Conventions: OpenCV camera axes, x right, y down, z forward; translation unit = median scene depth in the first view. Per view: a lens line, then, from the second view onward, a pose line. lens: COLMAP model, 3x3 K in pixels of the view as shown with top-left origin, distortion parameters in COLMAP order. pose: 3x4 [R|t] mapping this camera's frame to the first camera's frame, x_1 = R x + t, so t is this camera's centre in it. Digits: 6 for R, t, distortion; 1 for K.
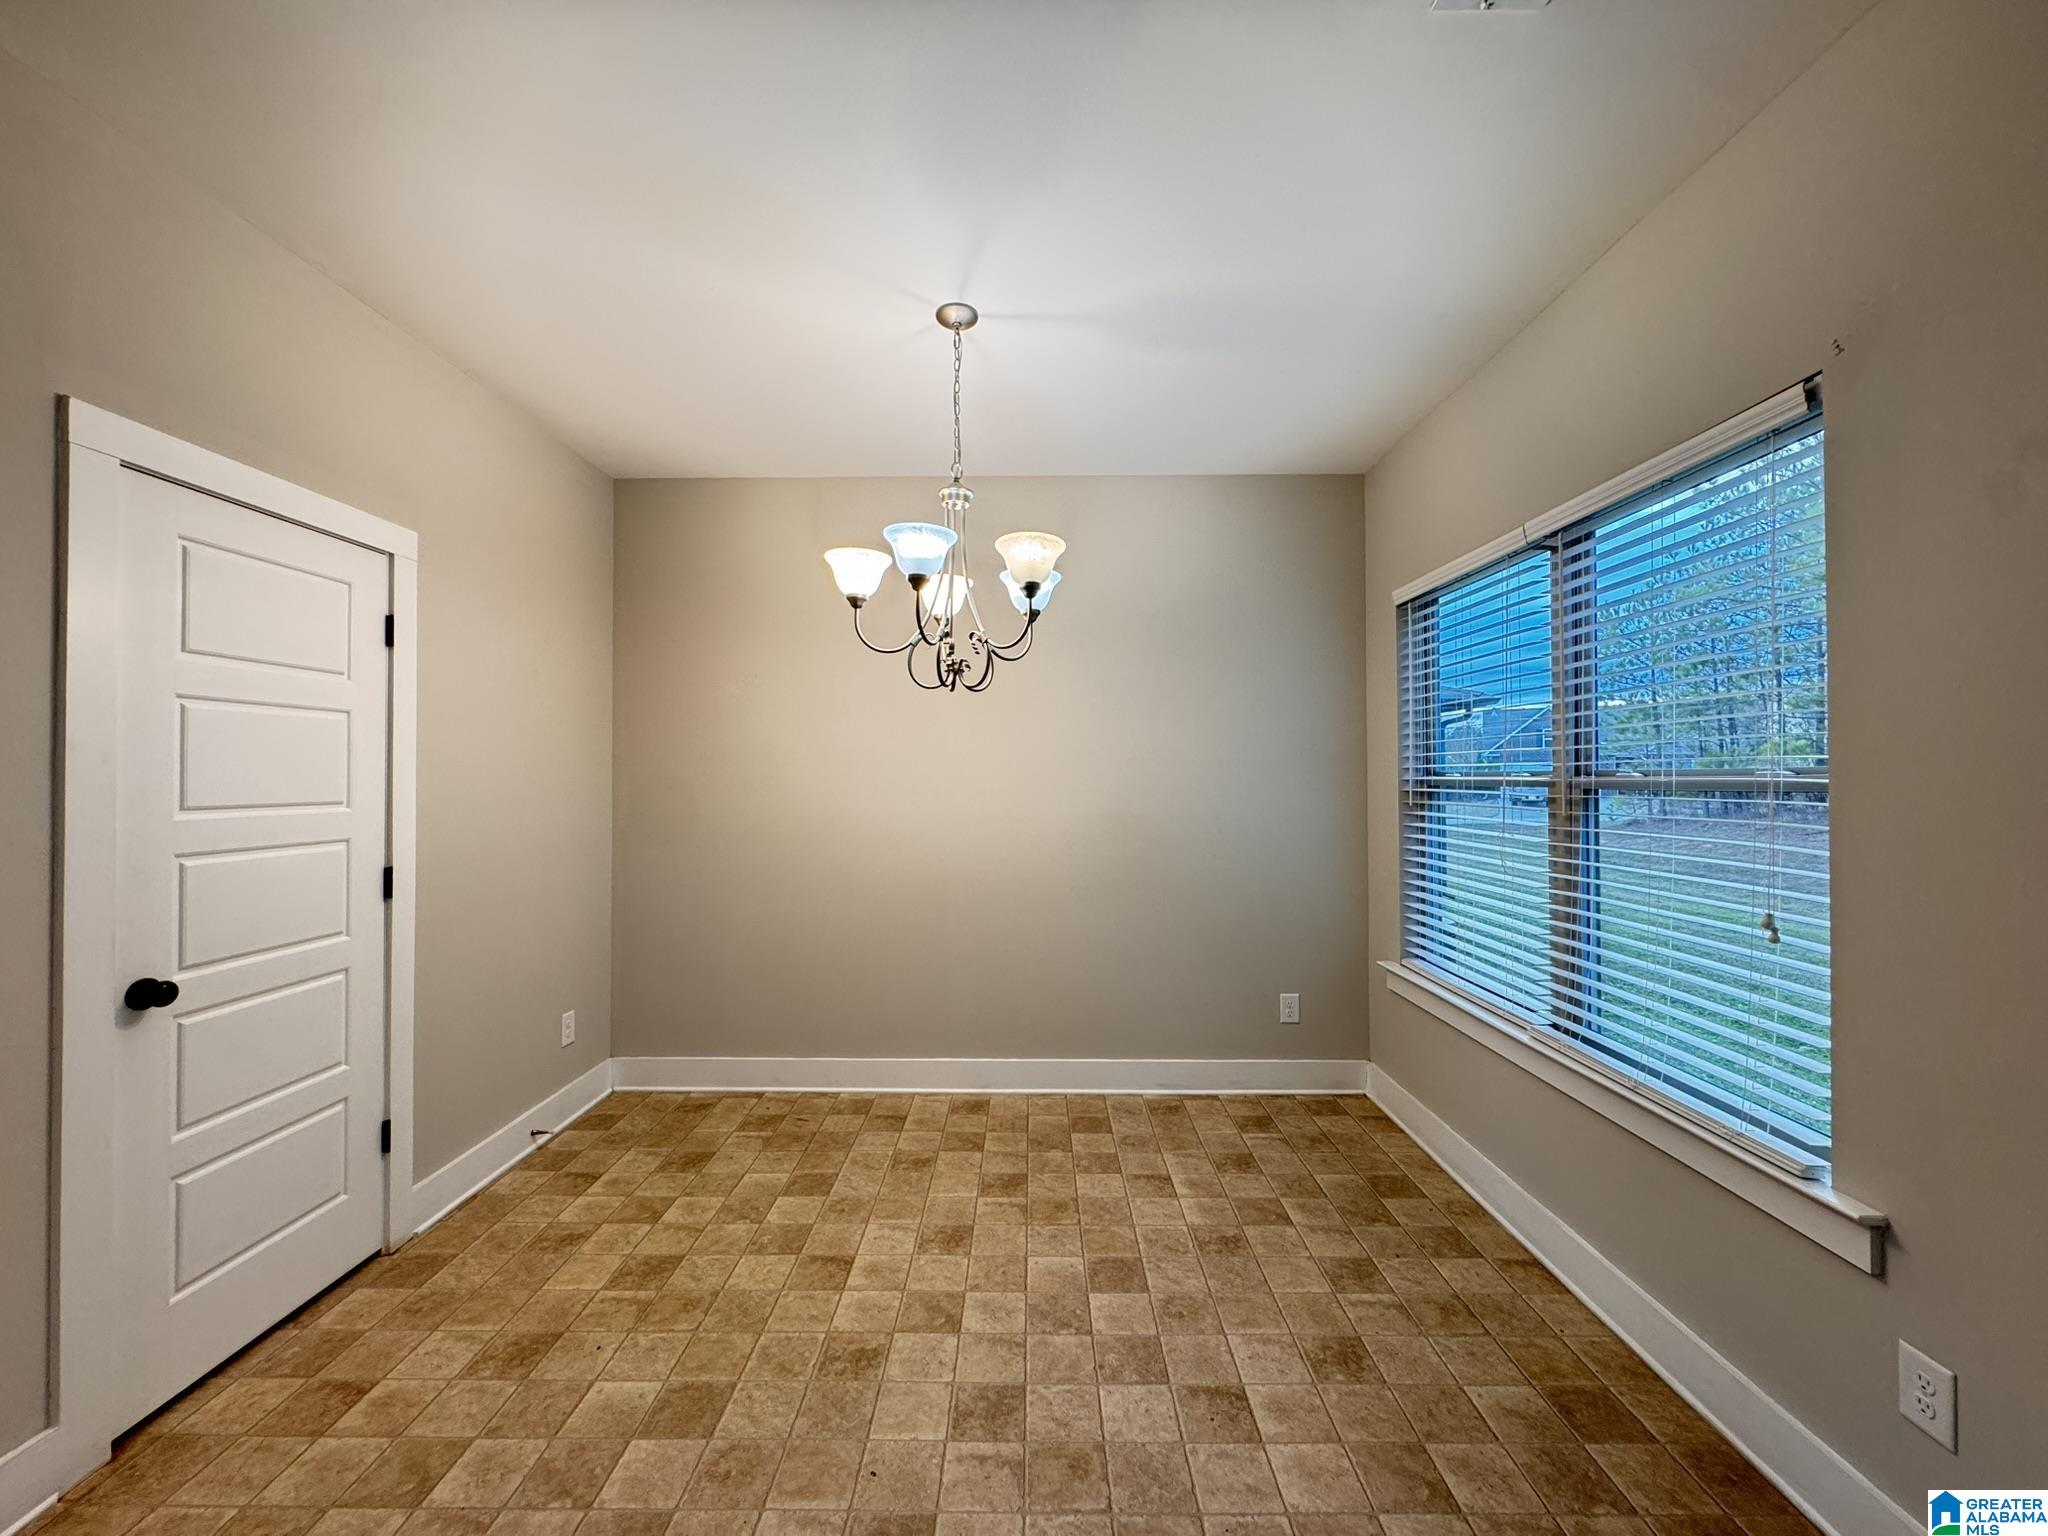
lens RADIAL K [[816.0, 0, 1016.6], [0, 816.0, 765.6], [0, 0, 1]] dist [-0.003494, 0.000373]
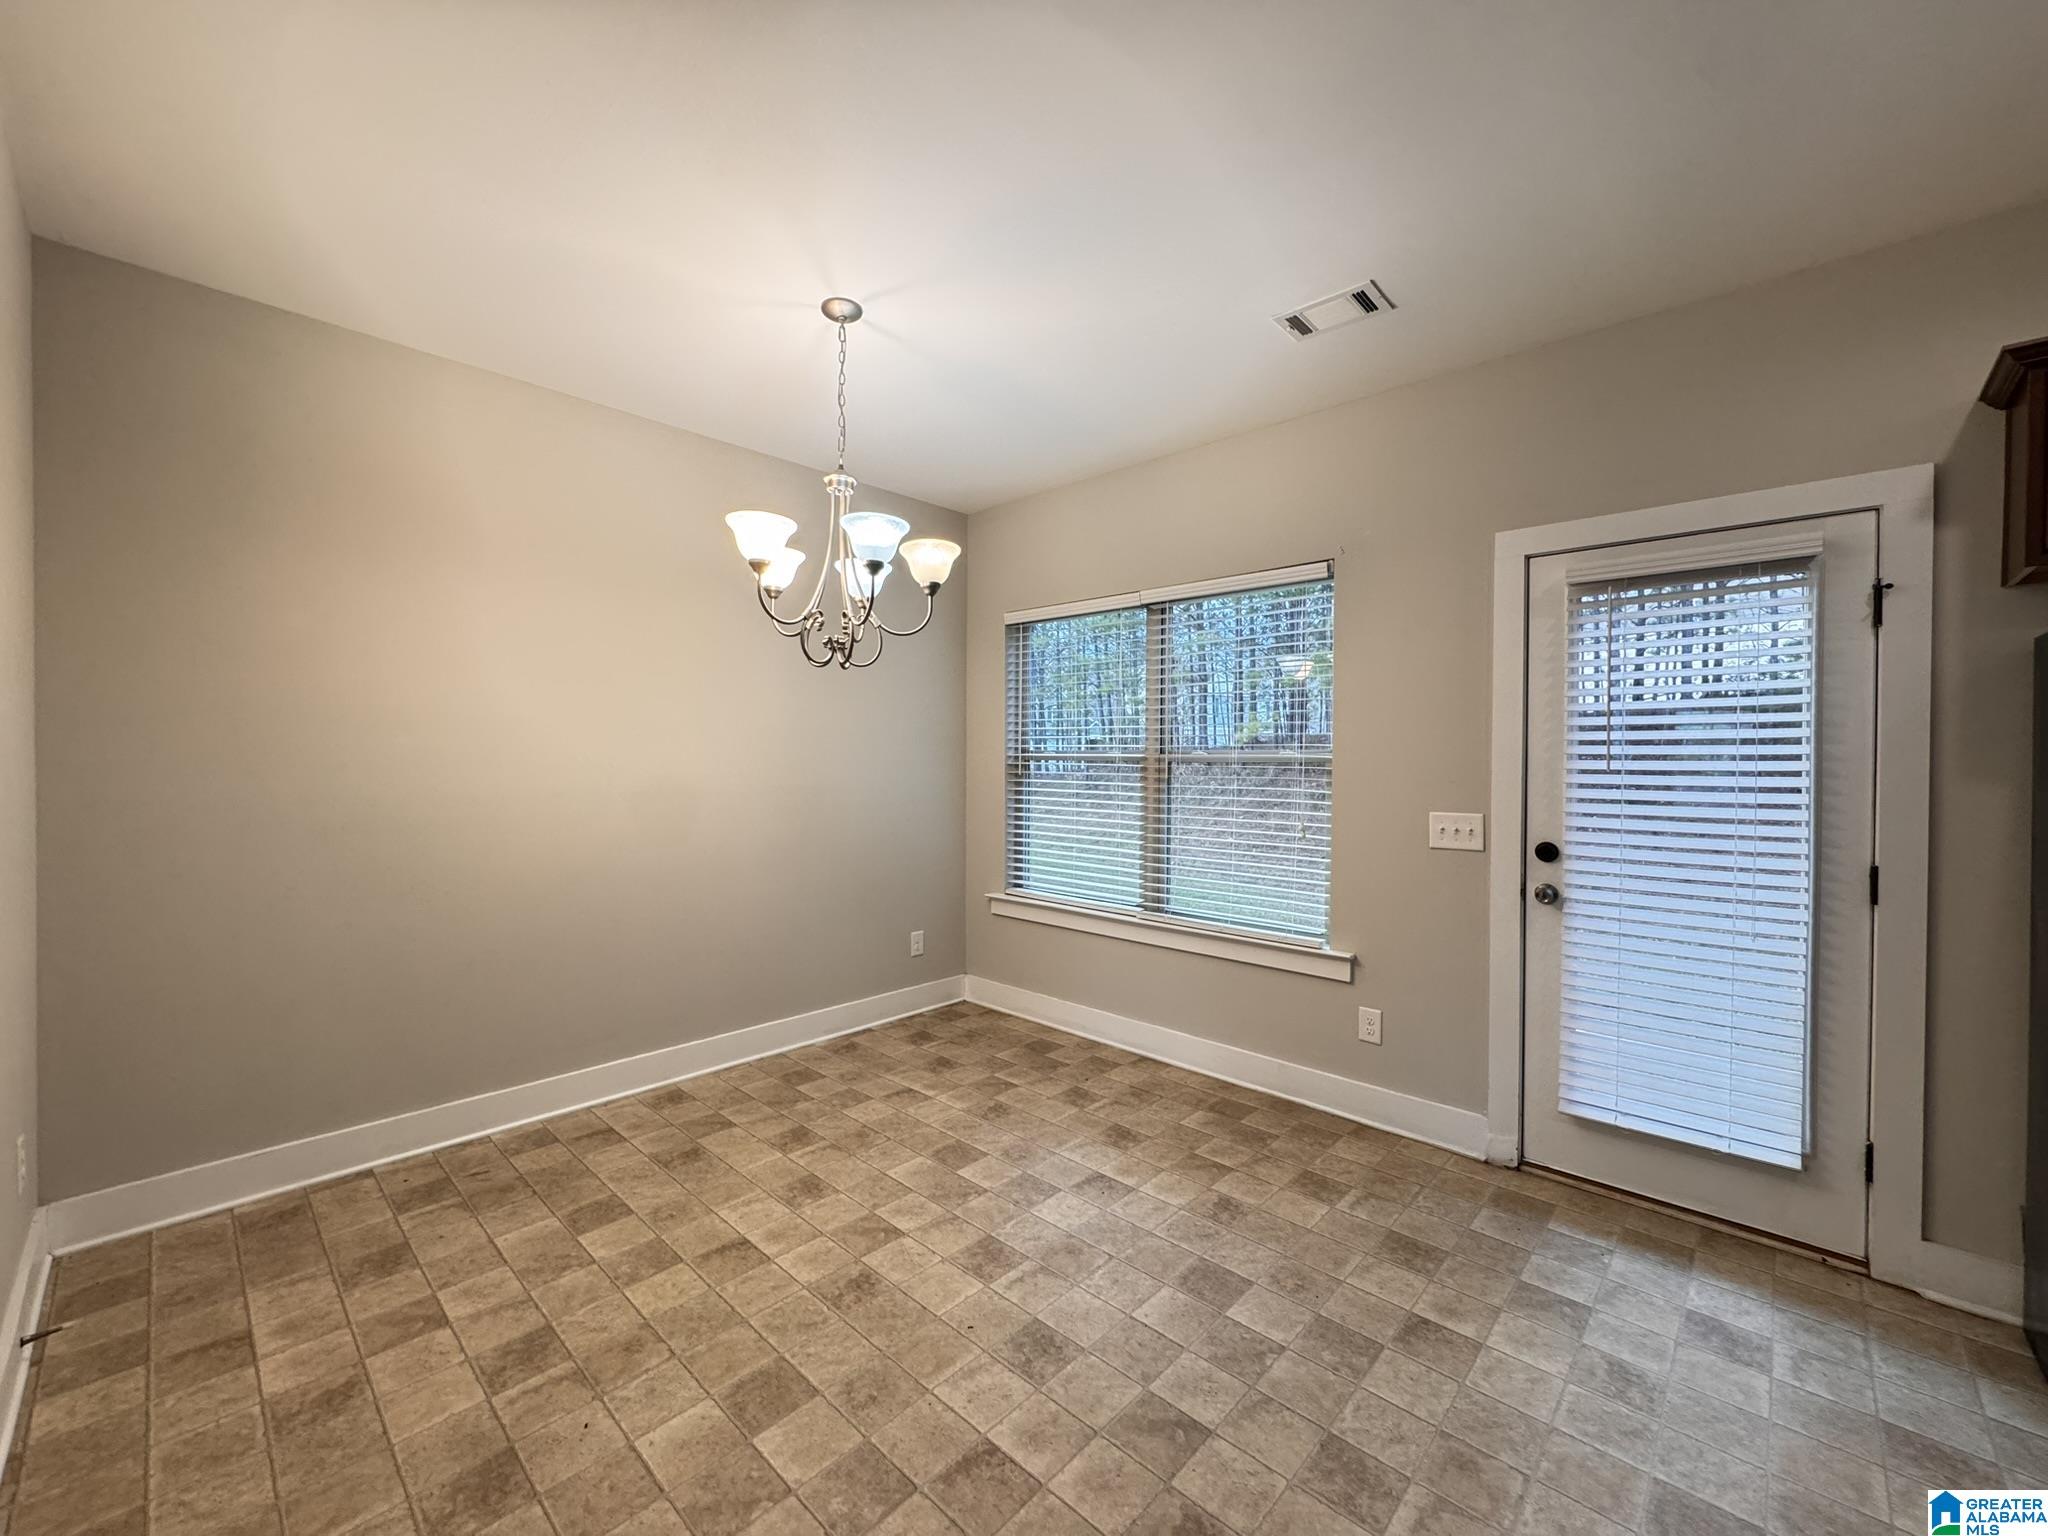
lens RADIAL K [[816.0, 0, 1027.5], [0, 816.0, 765.6], [0, 0, 1]] dist [-0.003494, 0.000373]
pose [[0.676779, -0.000915, 0.736185, -0.582479], [-0.019398, 0.999630, 0.019075, 0.008217], [-0.735930, -0.027190, 0.676511, 0.083829]]
